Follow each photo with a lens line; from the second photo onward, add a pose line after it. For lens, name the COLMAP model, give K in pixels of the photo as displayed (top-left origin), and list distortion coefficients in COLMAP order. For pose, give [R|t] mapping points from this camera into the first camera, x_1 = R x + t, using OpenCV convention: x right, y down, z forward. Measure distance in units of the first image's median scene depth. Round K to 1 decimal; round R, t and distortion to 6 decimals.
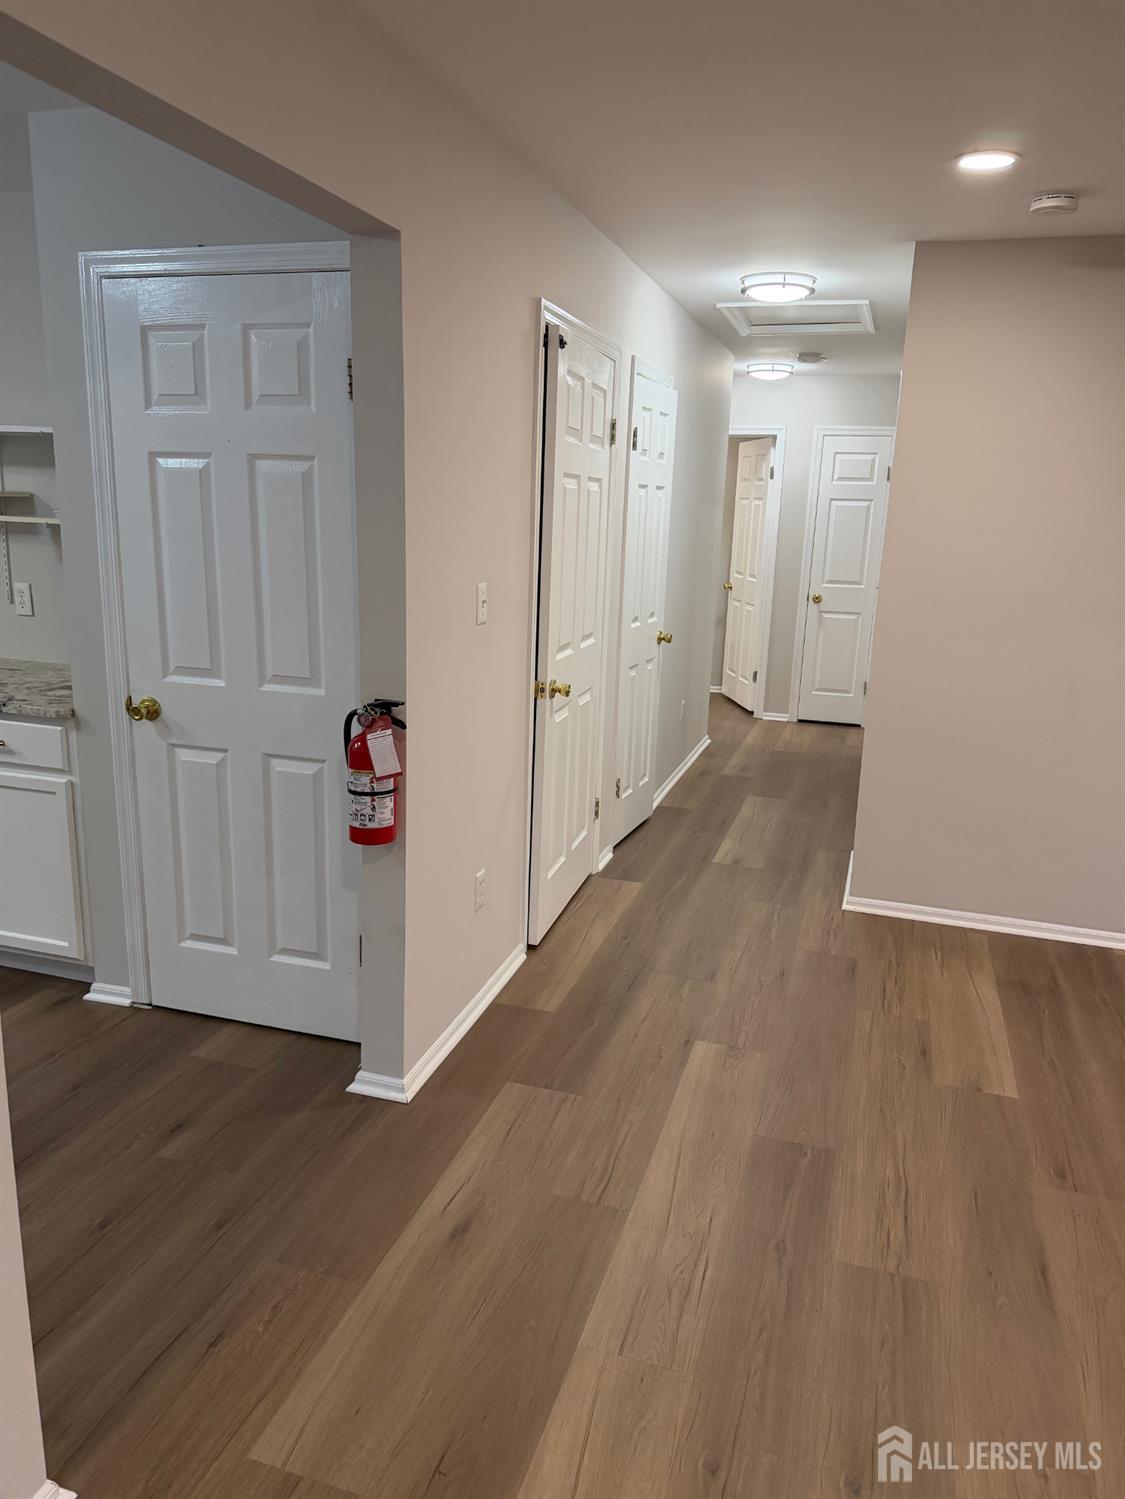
lens RADIAL K [[1044.0, 0, 563.7], [0, 1044.0, 749.0], [0, 0, 1]] dist [0.036219, -0.044671]
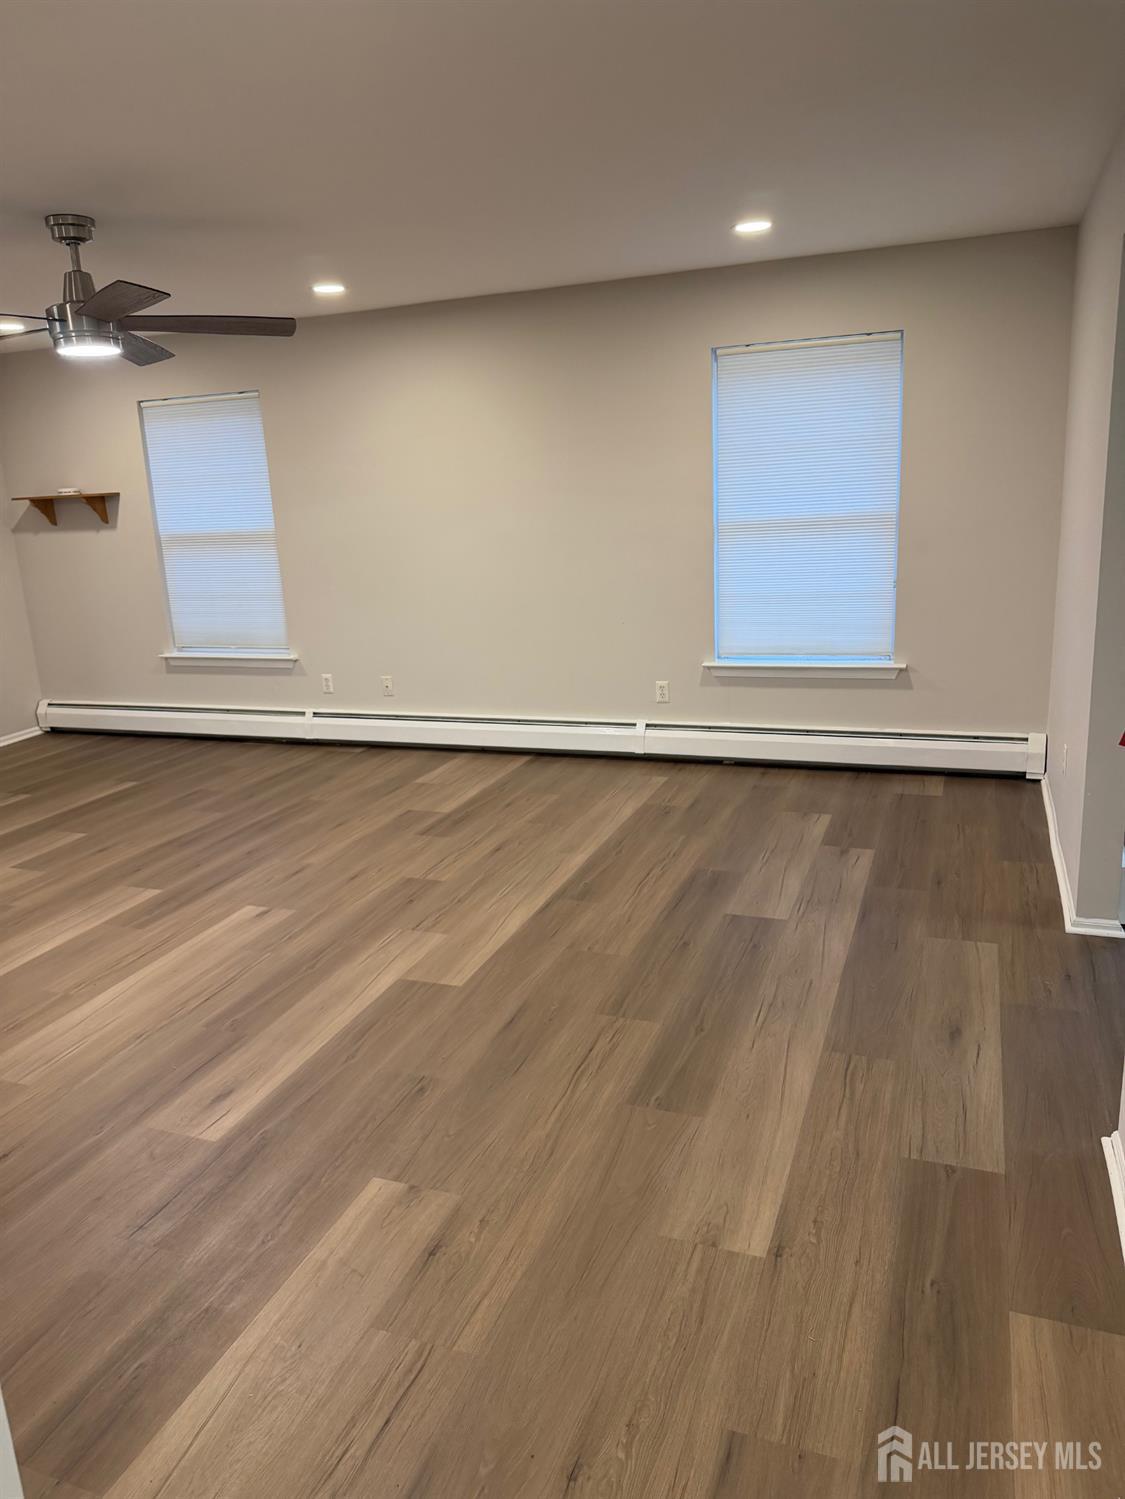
lens RADIAL K [[1044.0, 0, 558.1], [0, 1044.0, 742.7], [0, 0, 1]] dist [0.036219, -0.044671]
pose [[-0.997694, -0.005085, 0.067685, 0.260975], [0.026729, 0.887183, 0.460644, -0.395148], [-0.062391, 0.461391, -0.885001, 1.761686]]
